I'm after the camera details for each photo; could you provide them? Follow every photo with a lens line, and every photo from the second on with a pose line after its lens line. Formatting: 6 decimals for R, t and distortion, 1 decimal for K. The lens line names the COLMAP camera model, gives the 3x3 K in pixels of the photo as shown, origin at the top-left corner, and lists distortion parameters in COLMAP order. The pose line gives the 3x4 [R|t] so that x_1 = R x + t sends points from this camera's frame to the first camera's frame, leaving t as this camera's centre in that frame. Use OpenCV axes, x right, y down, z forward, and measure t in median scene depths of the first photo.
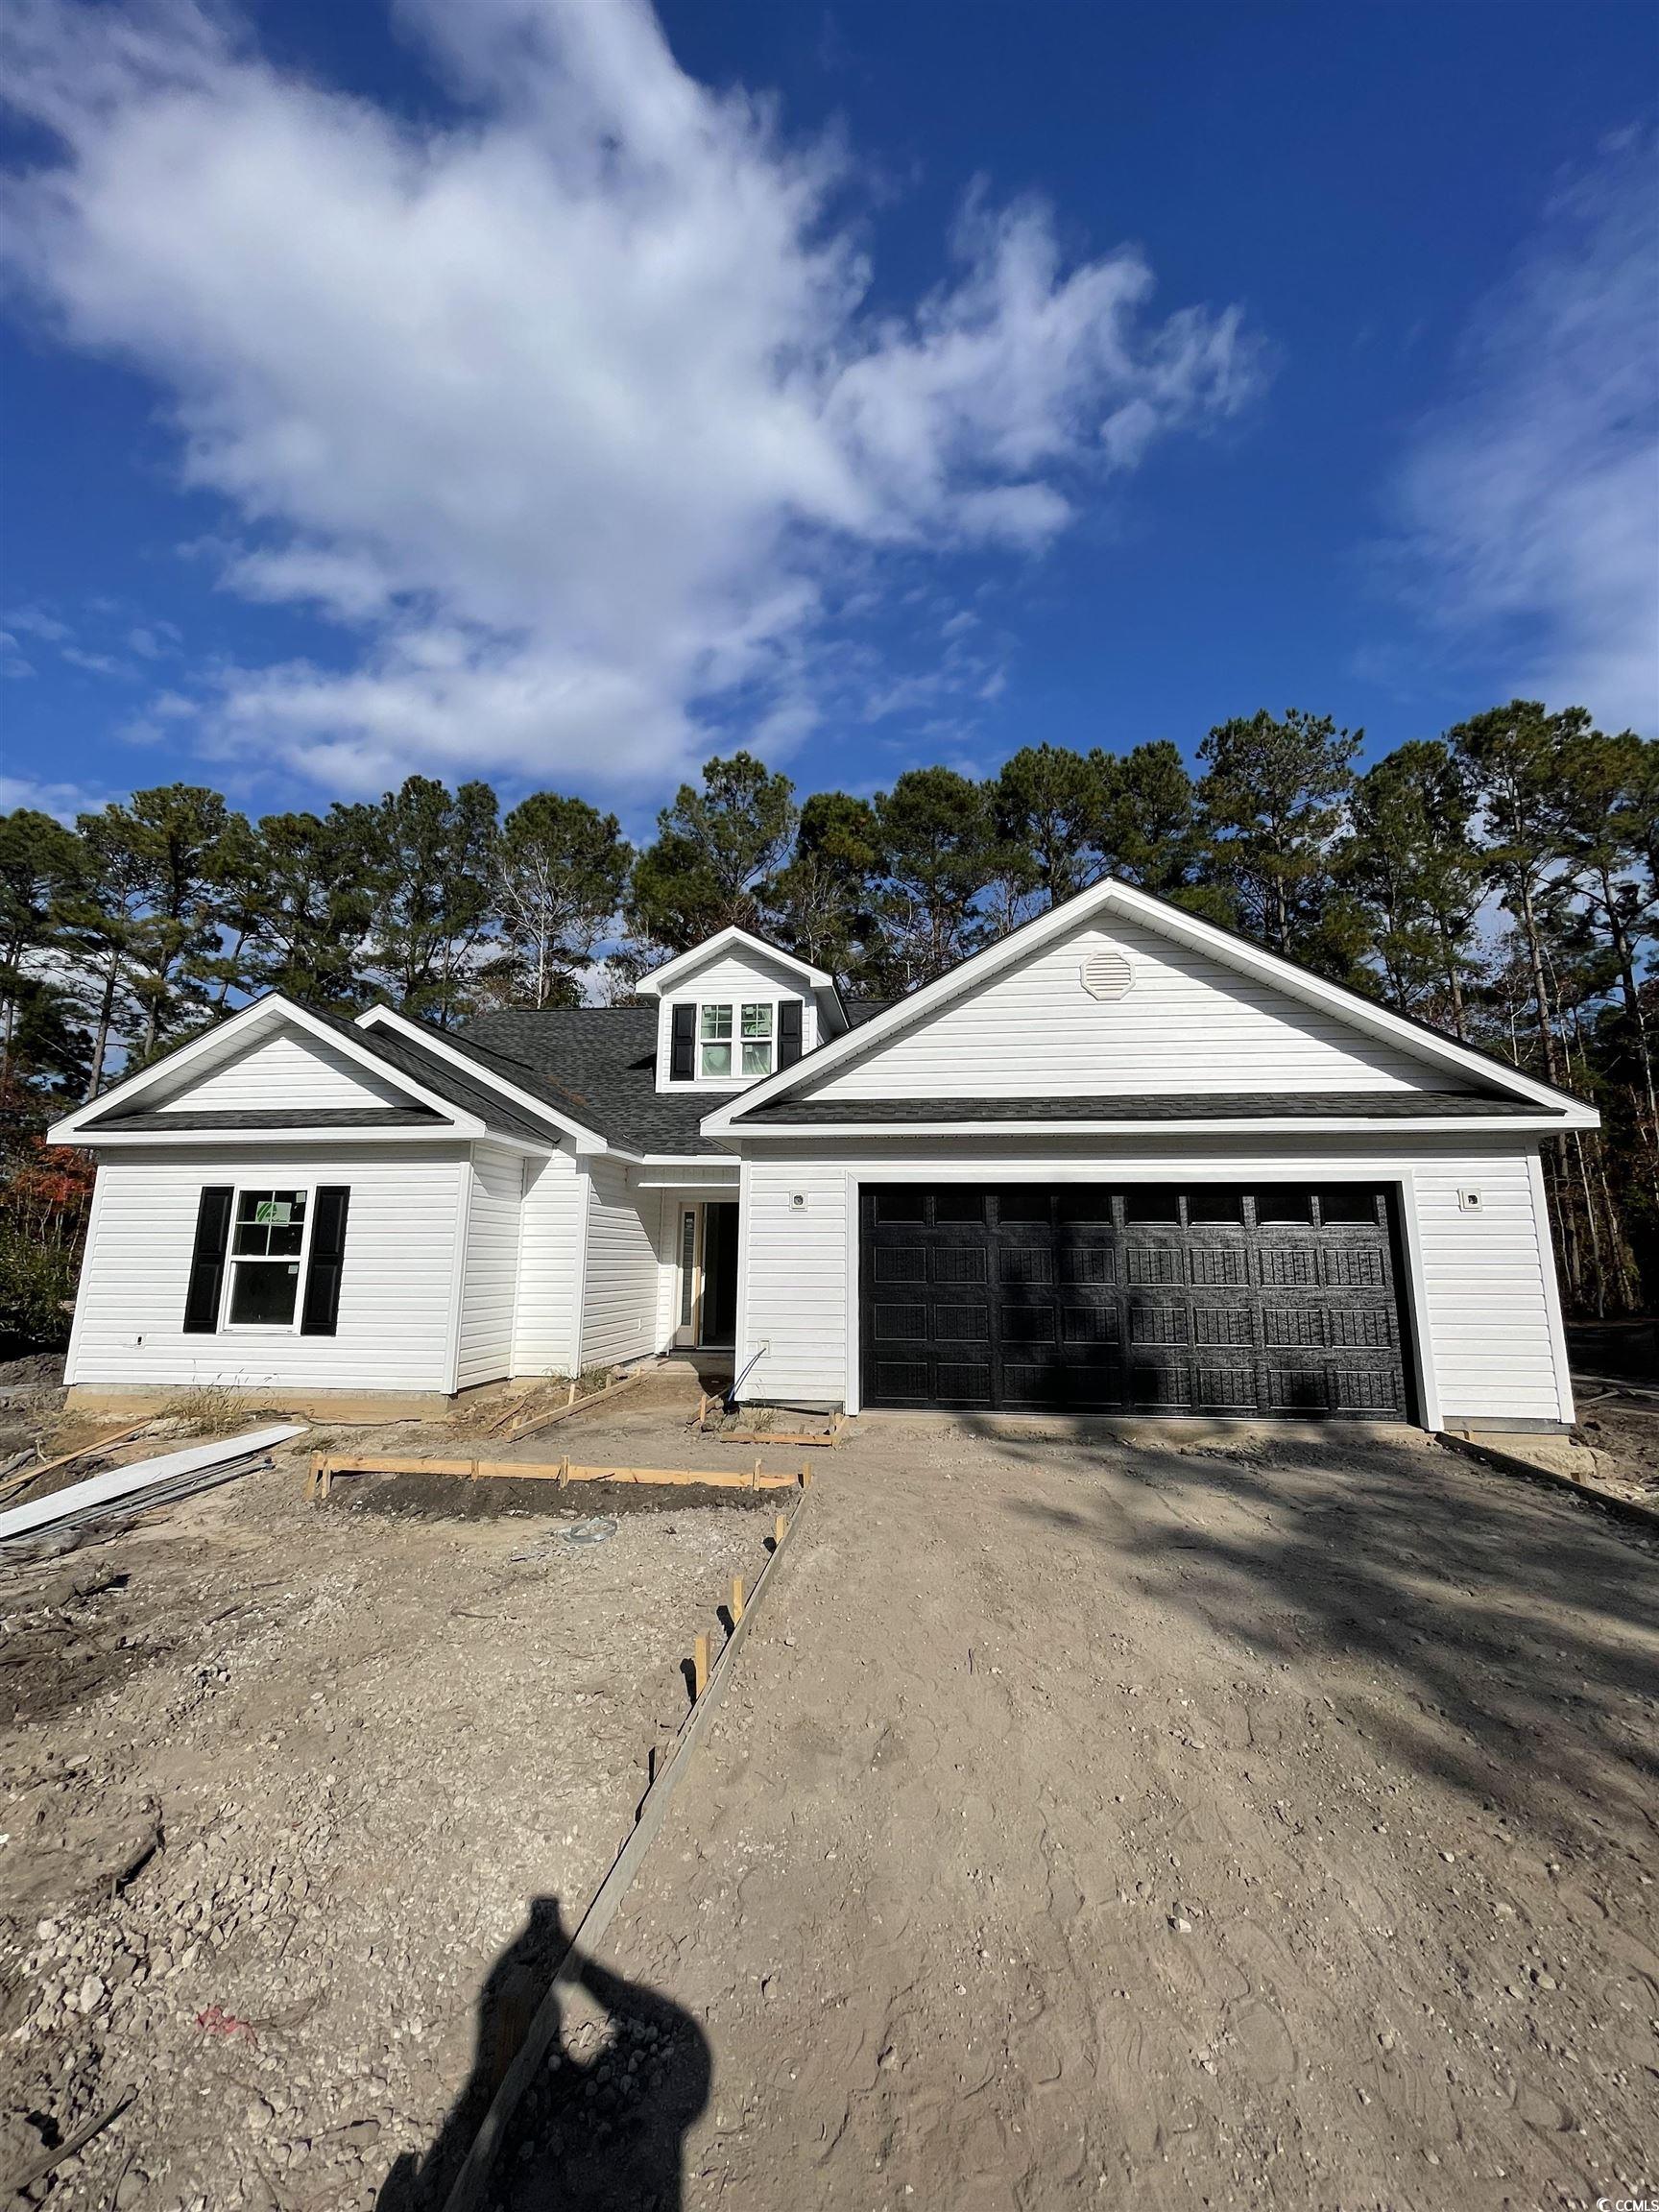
lens RADIAL K [[886.0, 0, 839.5], [0, 886.0, 1098.4], [0, 0, 1]] dist [-0.000274, 0.000042]
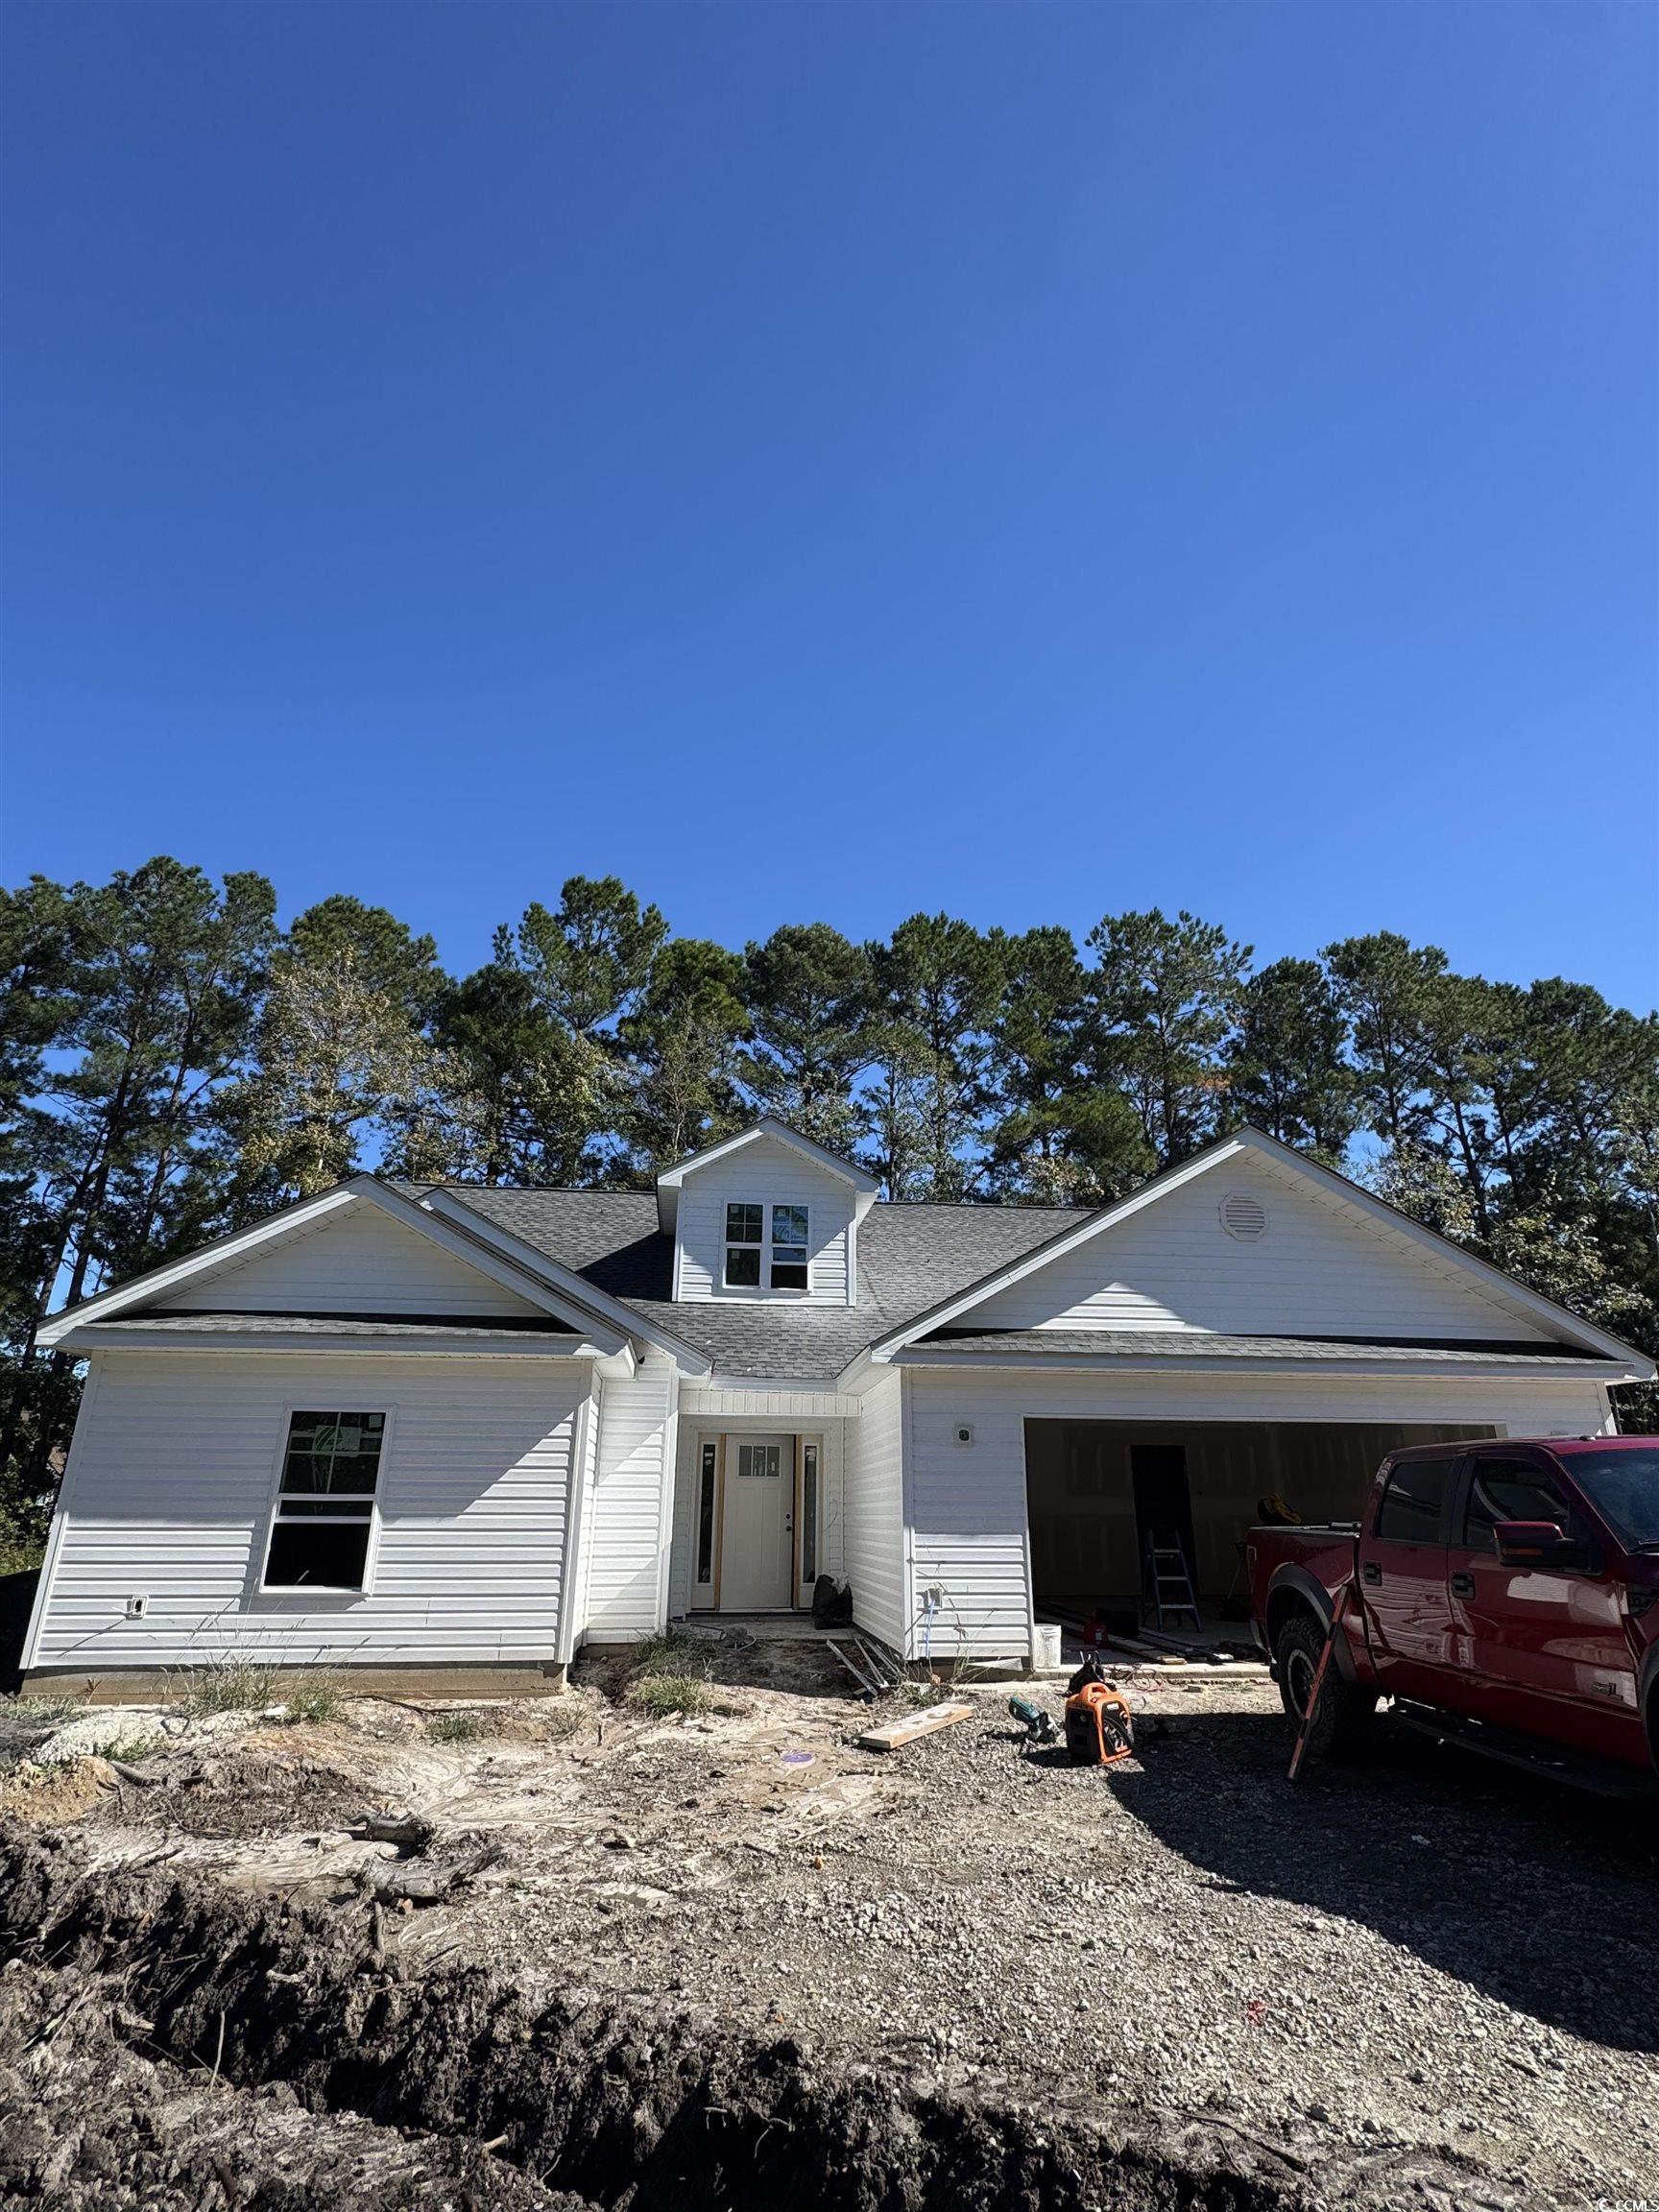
lens RADIAL K [[1110.2, 0, 831.1], [0, 1110.2, 1108.3], [0, 0, 1]] dist [-0.005036, 0.001844]
pose [[0.971186, 0.082102, 0.223734, -0.111694], [-0.043778, 0.984271, -0.171157, -0.005117], [-0.234268, 0.156431, 0.959504, -0.040262]]
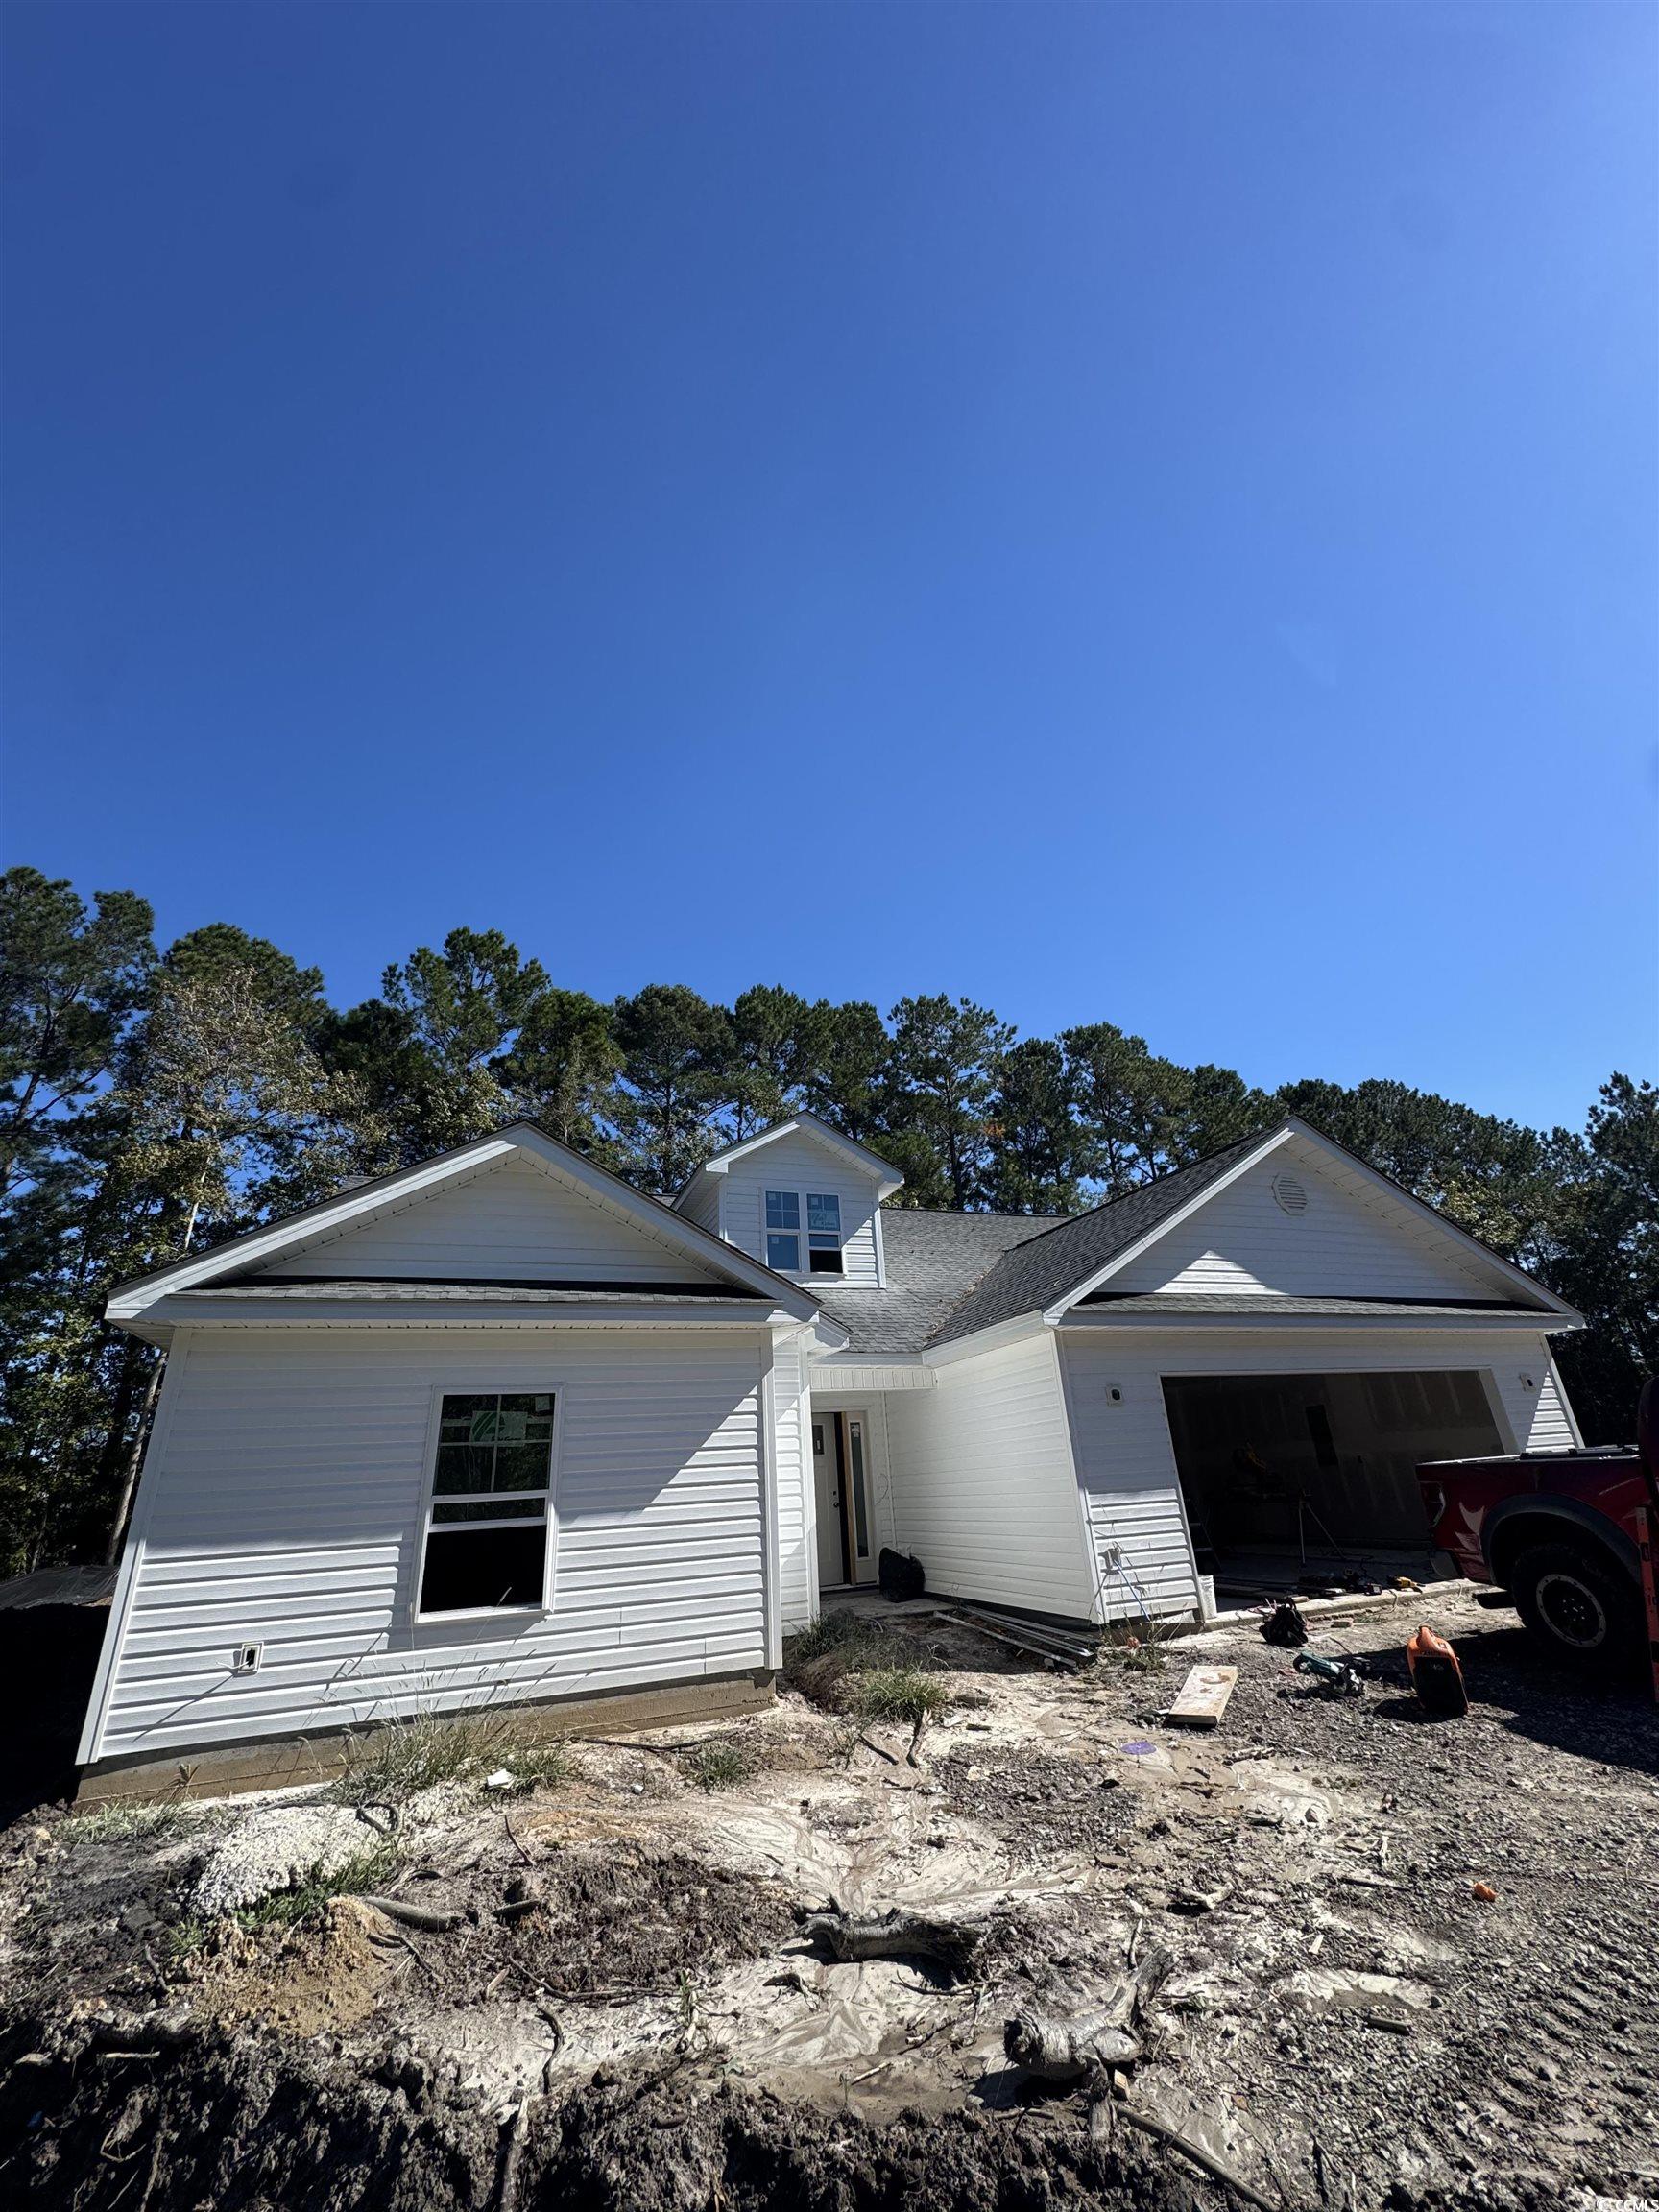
lens RADIAL K [[886.9, 0, 821.3], [0, 886.9, 1116.3], [0, 0, 1]] dist [-0.003125, 0.000143]
pose [[0.884062, 0.127417, 0.449665, -0.190544], [-0.021644, 0.972250, -0.232942, 0.011516], [-0.466867, 0.196202, 0.862287, 0.054868]]
